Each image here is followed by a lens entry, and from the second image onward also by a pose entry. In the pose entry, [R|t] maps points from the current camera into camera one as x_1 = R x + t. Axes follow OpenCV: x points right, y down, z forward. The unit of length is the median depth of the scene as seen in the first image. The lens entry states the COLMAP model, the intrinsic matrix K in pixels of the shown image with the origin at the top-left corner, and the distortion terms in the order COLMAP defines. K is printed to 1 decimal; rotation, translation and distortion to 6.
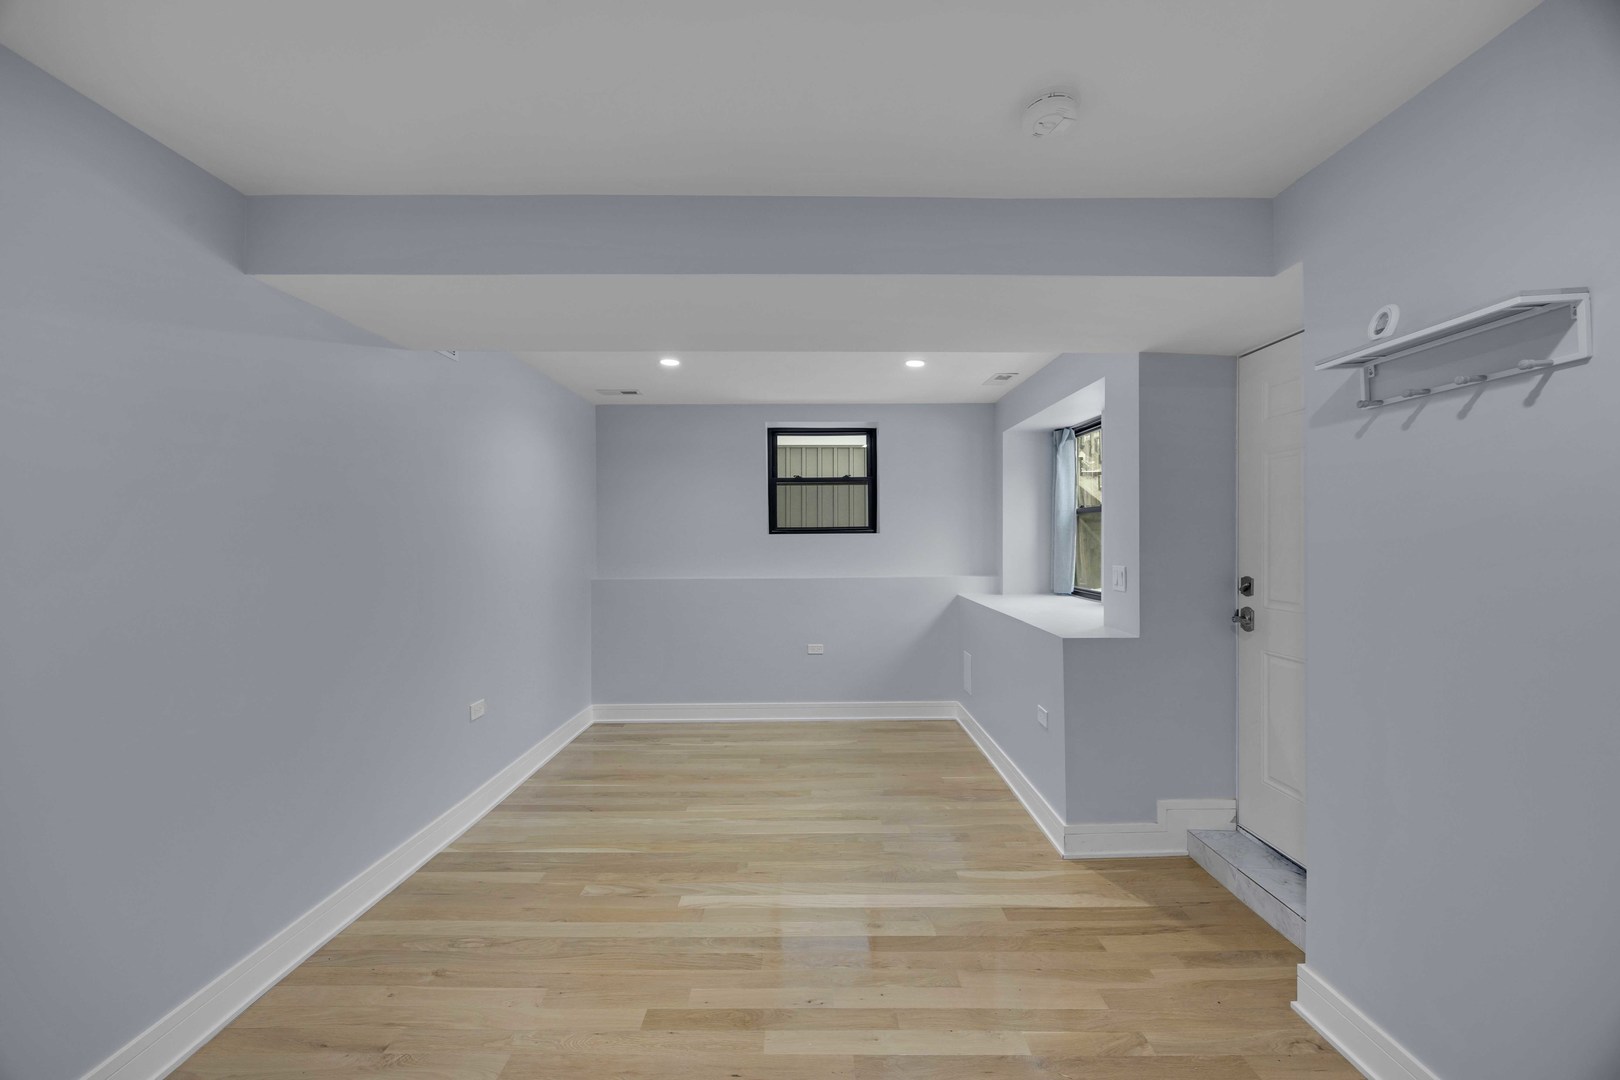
lens RADIAL K [[619.2, 0, 812.1], [0, 619.2, 536.4], [0, 0, 1]] dist [-0.001512, -0.000028]
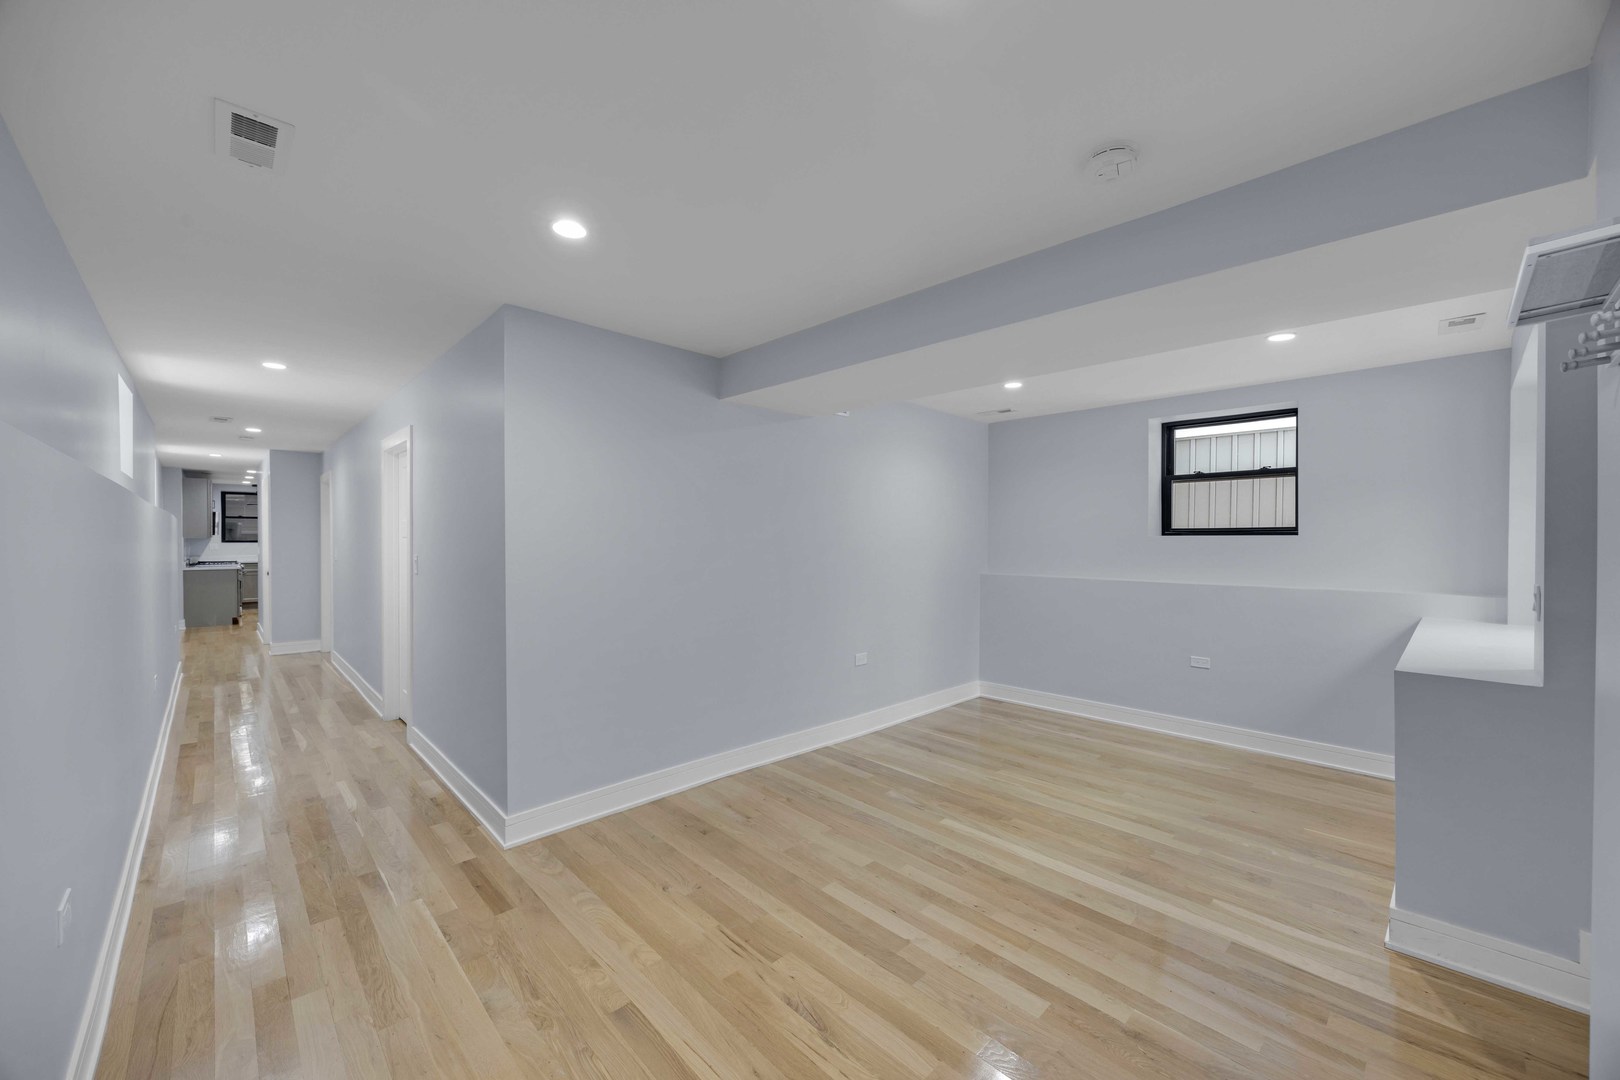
lens RADIAL K [[619.2, 0, 800.8], [0, 619.2, 538.3], [0, 0, 1]] dist [-0.001512, -0.000028]
pose [[0.688155, 0.007083, -0.725530, 0.390587], [-0.003396, 0.999973, 0.006541, -0.006481], [0.725556, -0.002037, 0.688160, -0.078838]]
